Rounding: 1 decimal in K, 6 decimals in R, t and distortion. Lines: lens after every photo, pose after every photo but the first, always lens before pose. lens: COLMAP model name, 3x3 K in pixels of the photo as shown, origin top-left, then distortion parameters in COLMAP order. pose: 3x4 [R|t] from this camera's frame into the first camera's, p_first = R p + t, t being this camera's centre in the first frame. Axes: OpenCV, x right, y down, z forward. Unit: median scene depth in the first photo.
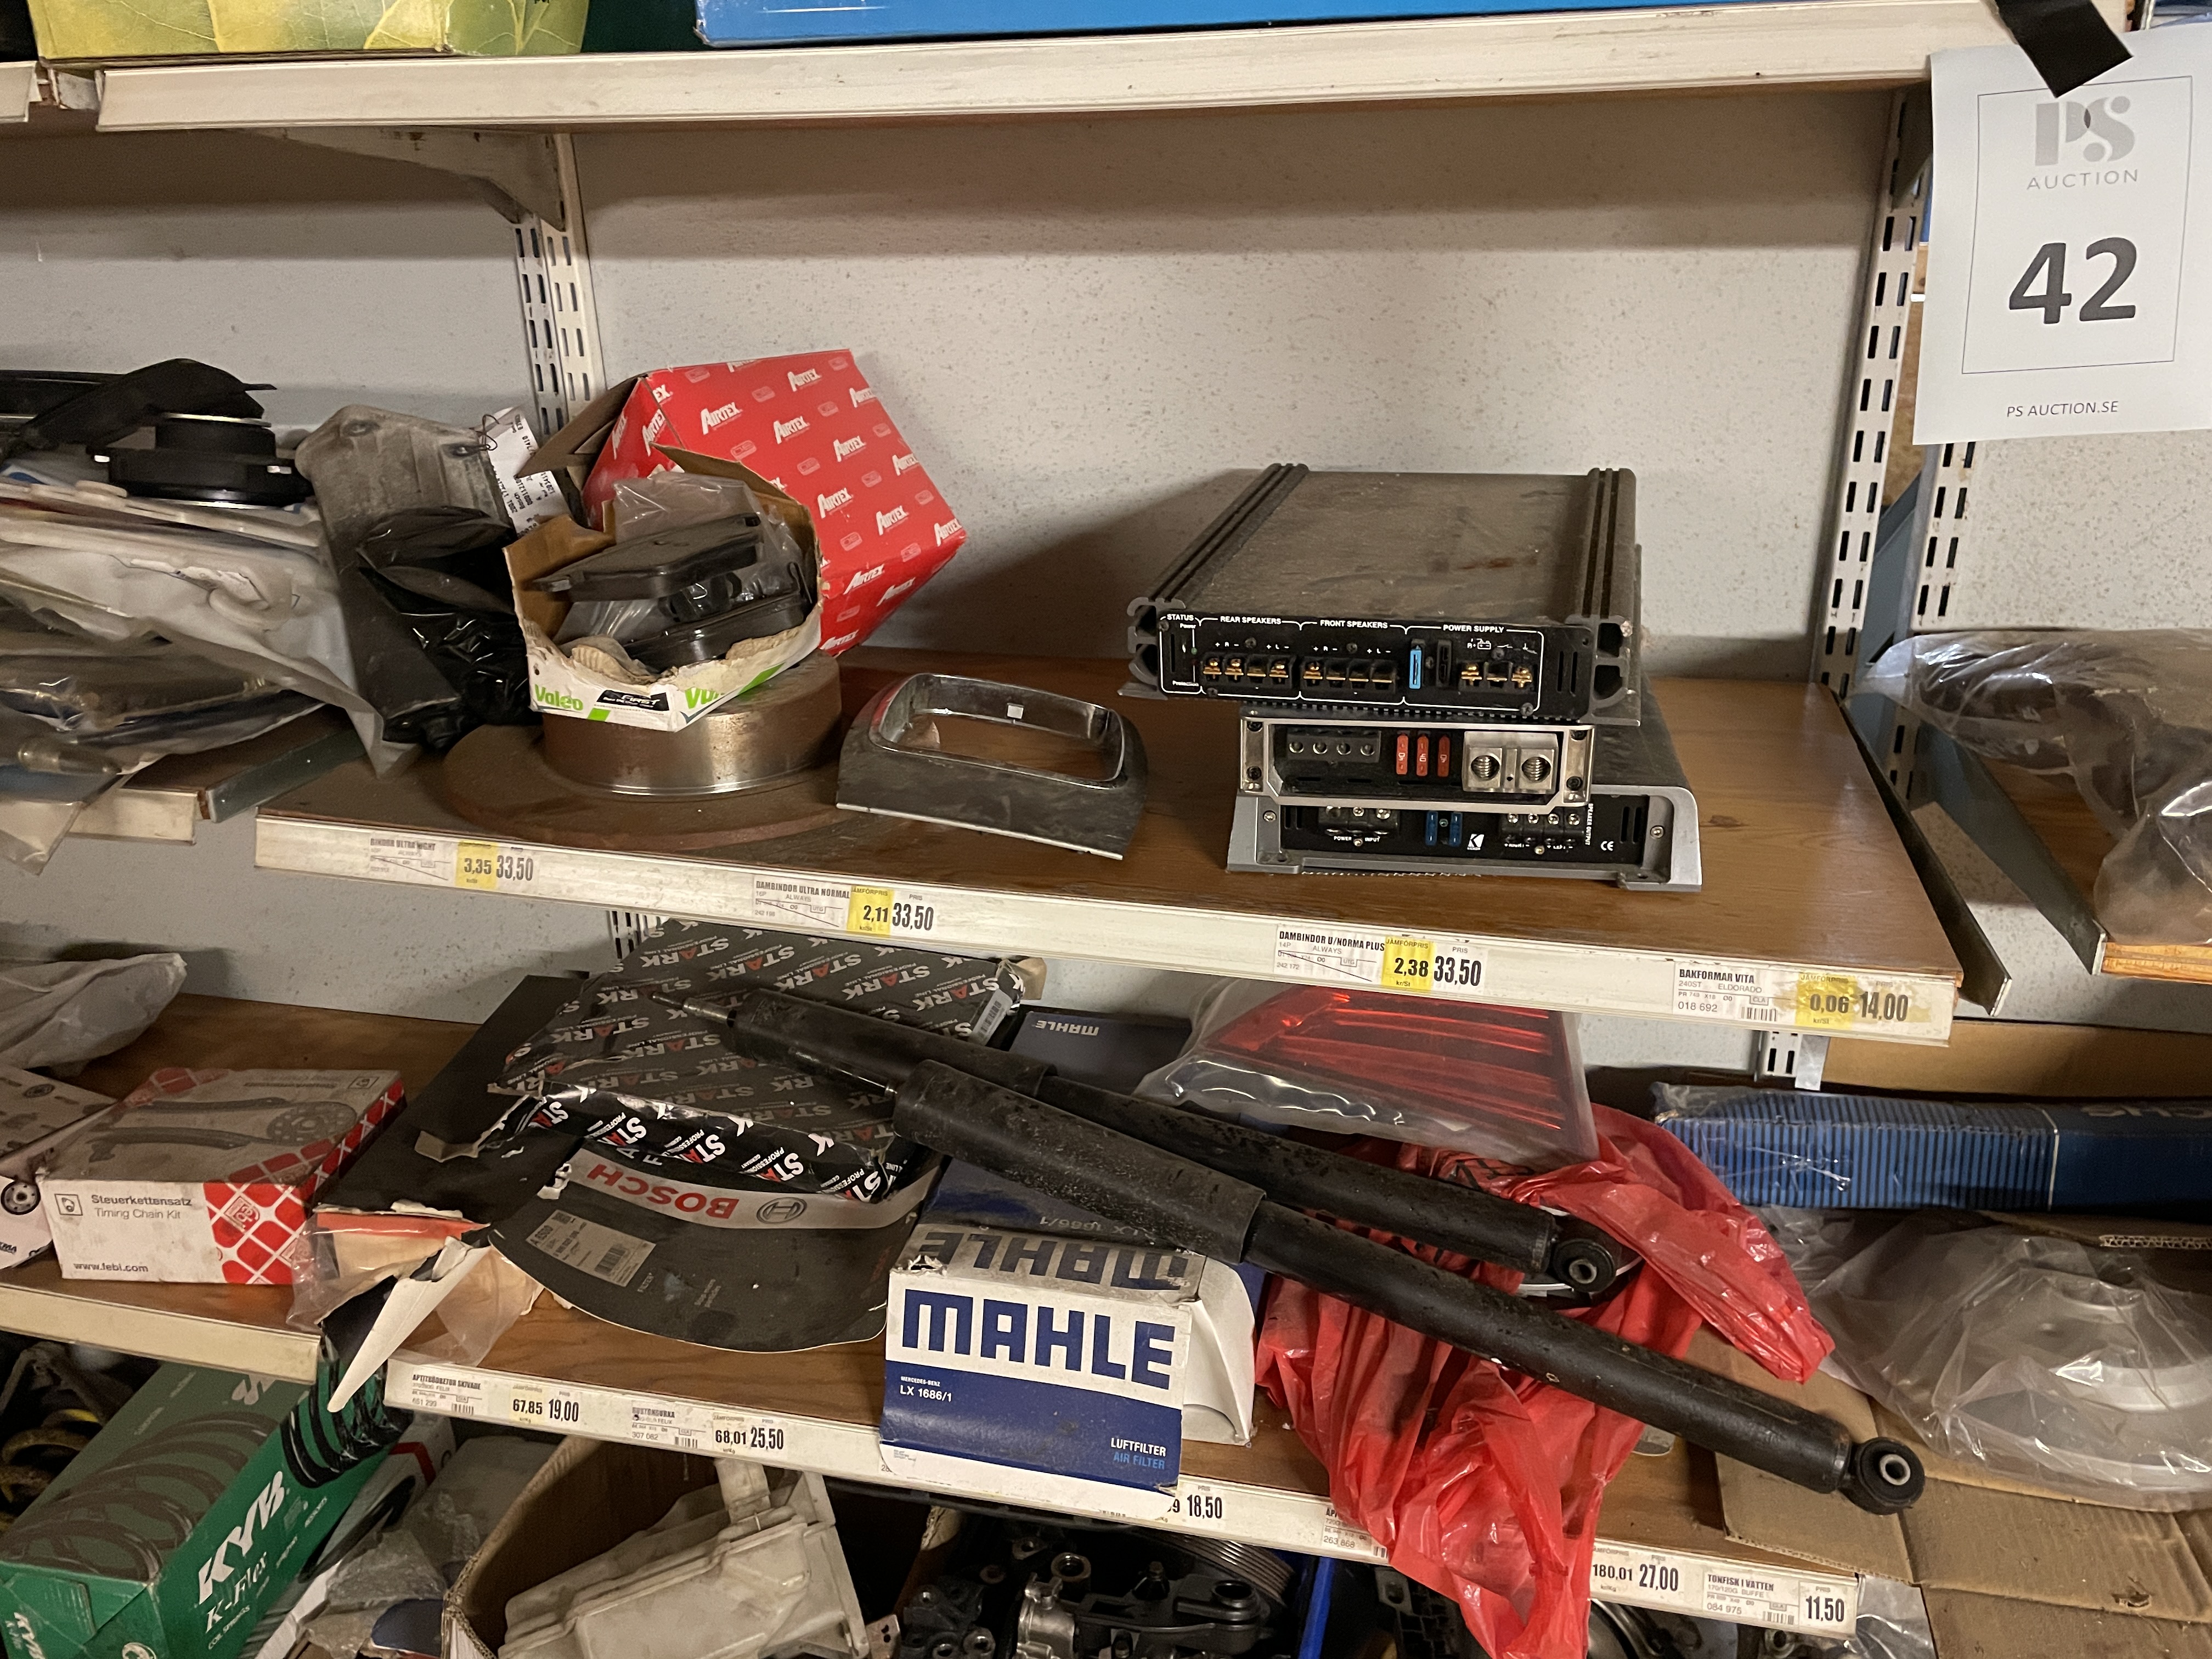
lens RADIAL K [[1671.6, 0, 1113.7], [0, 1671.6, 813.7], [0, 0, 1]] dist [0.090587, -0.121712]
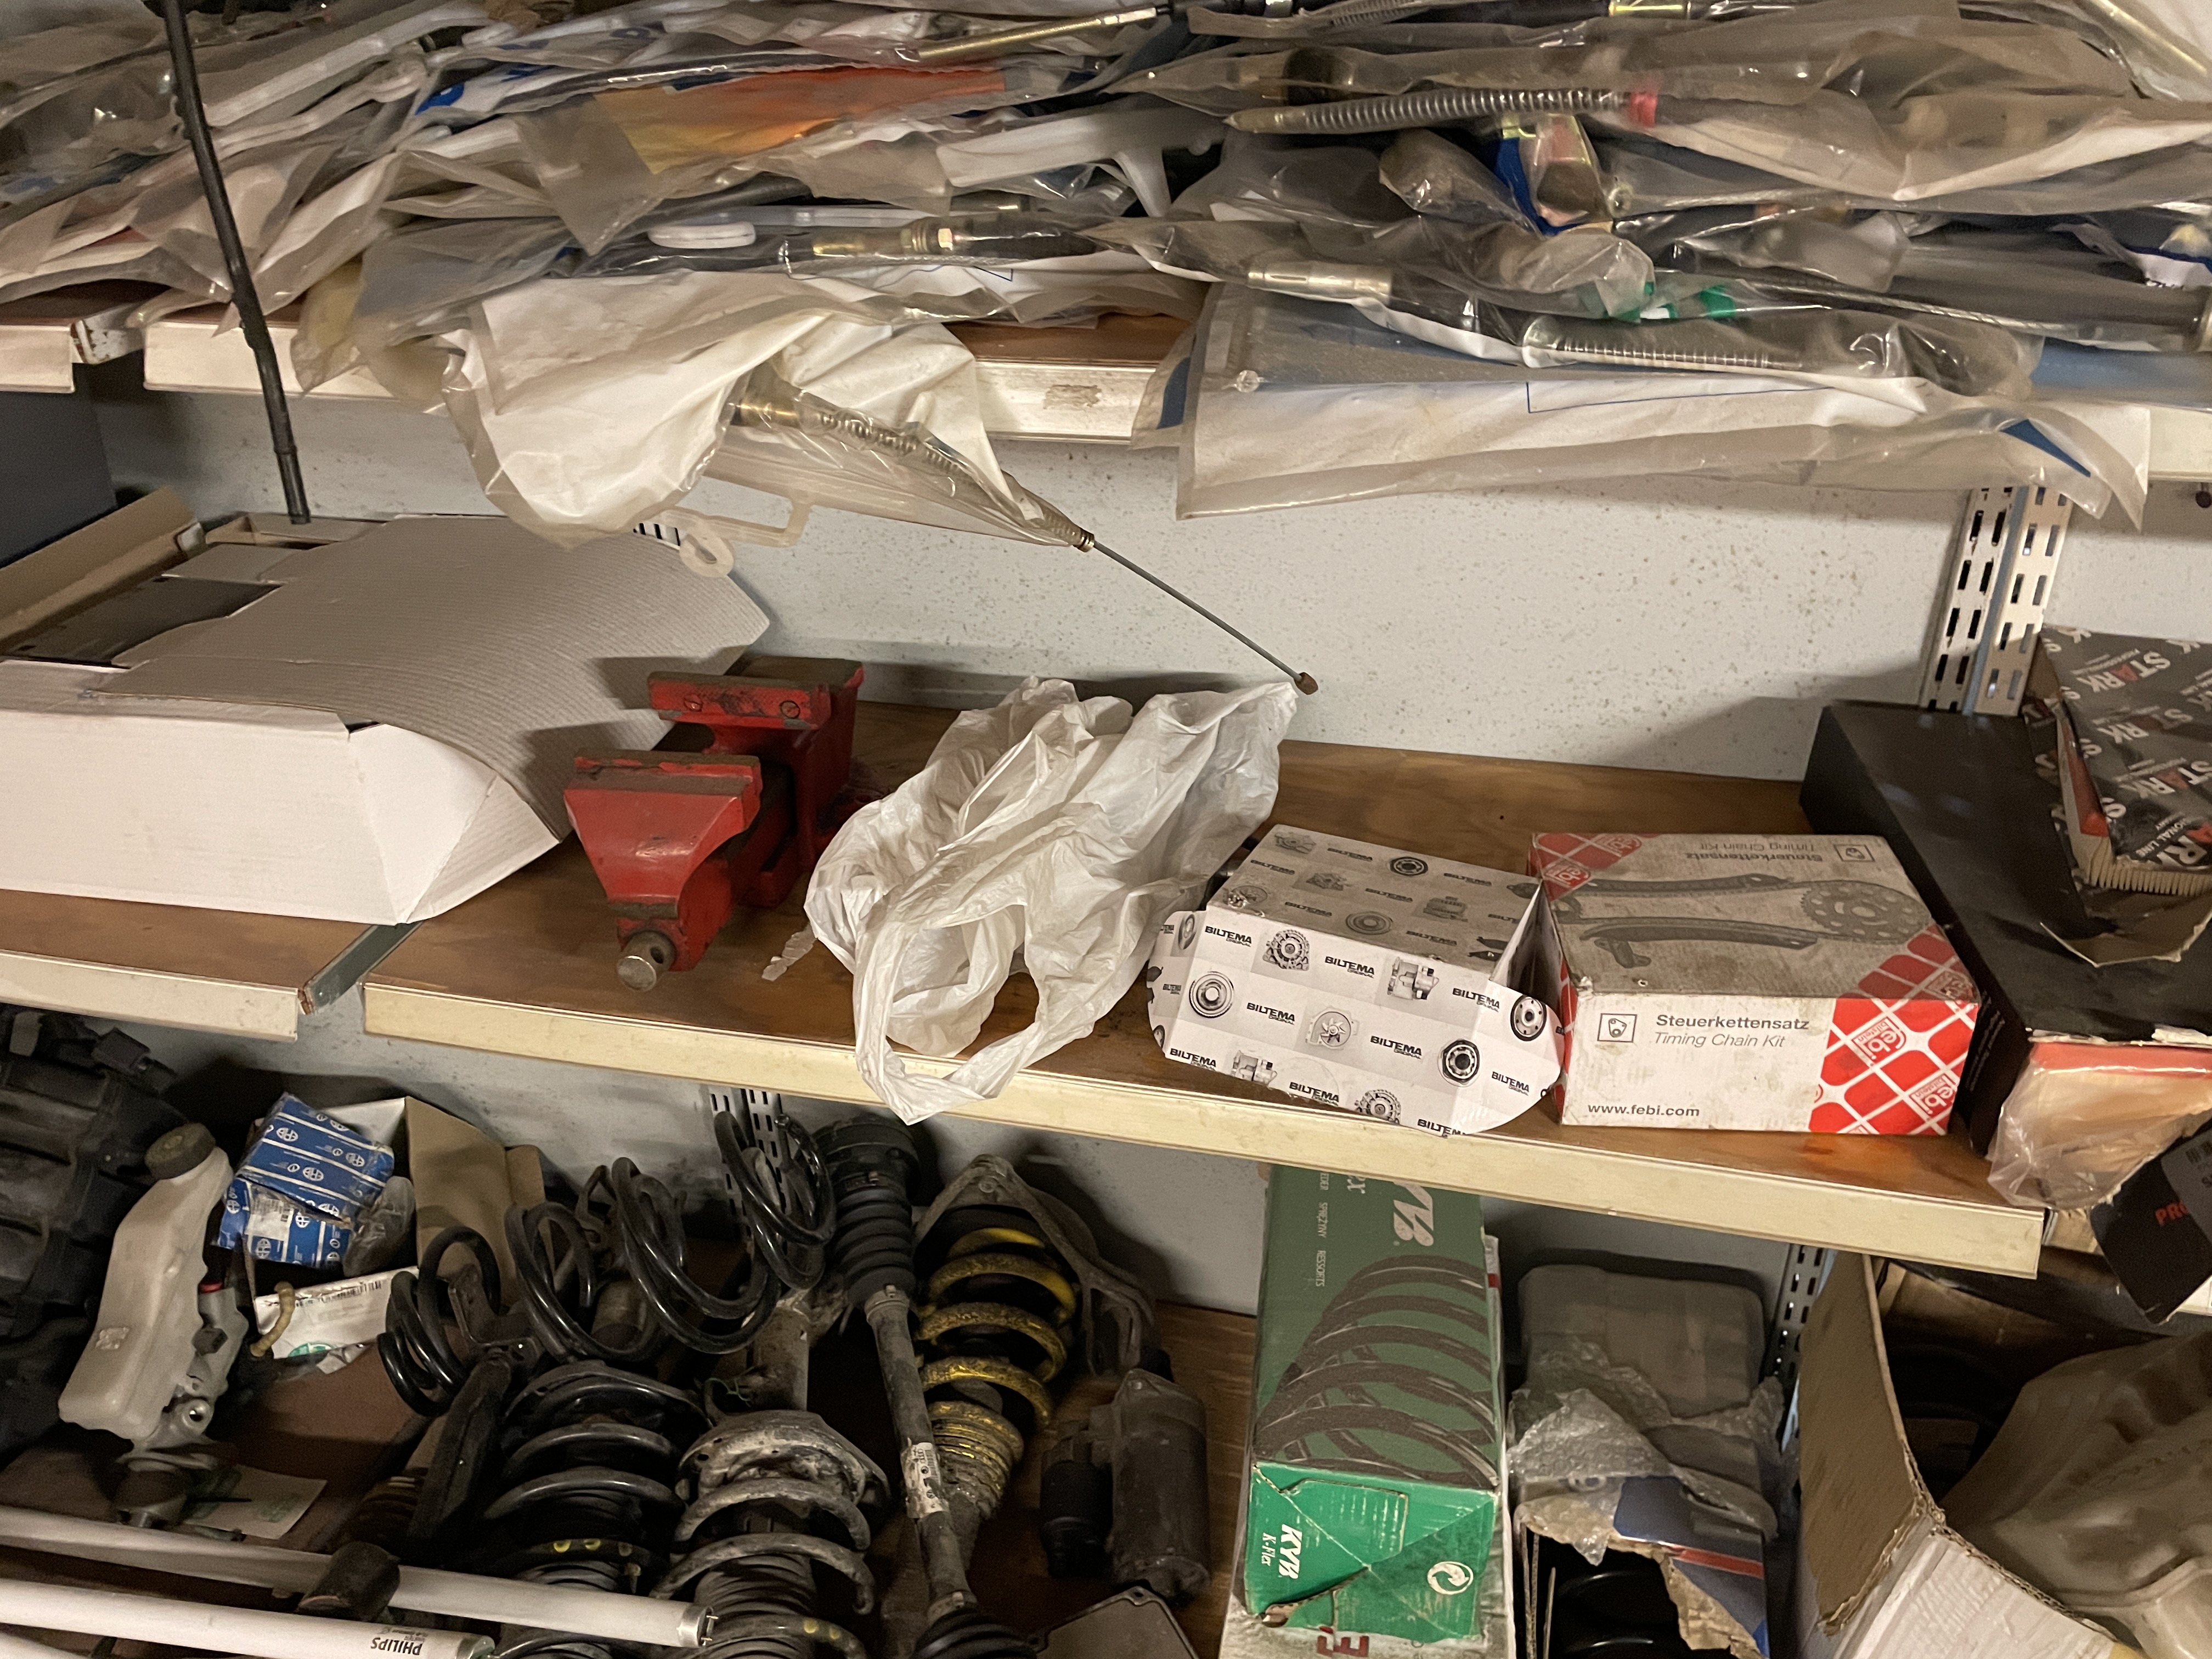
lens RADIAL K [[1671.6, 0, 1123.6], [0, 1671.6, 831.9], [0, 0, 1]] dist [0.090587, -0.121712]
pose [[0.999869, -0.007201, -0.014503, -0.881283], [0.009442, 0.986920, 0.160937, 0.037367], [0.013154, -0.161052, 0.986858, 0.344080]]
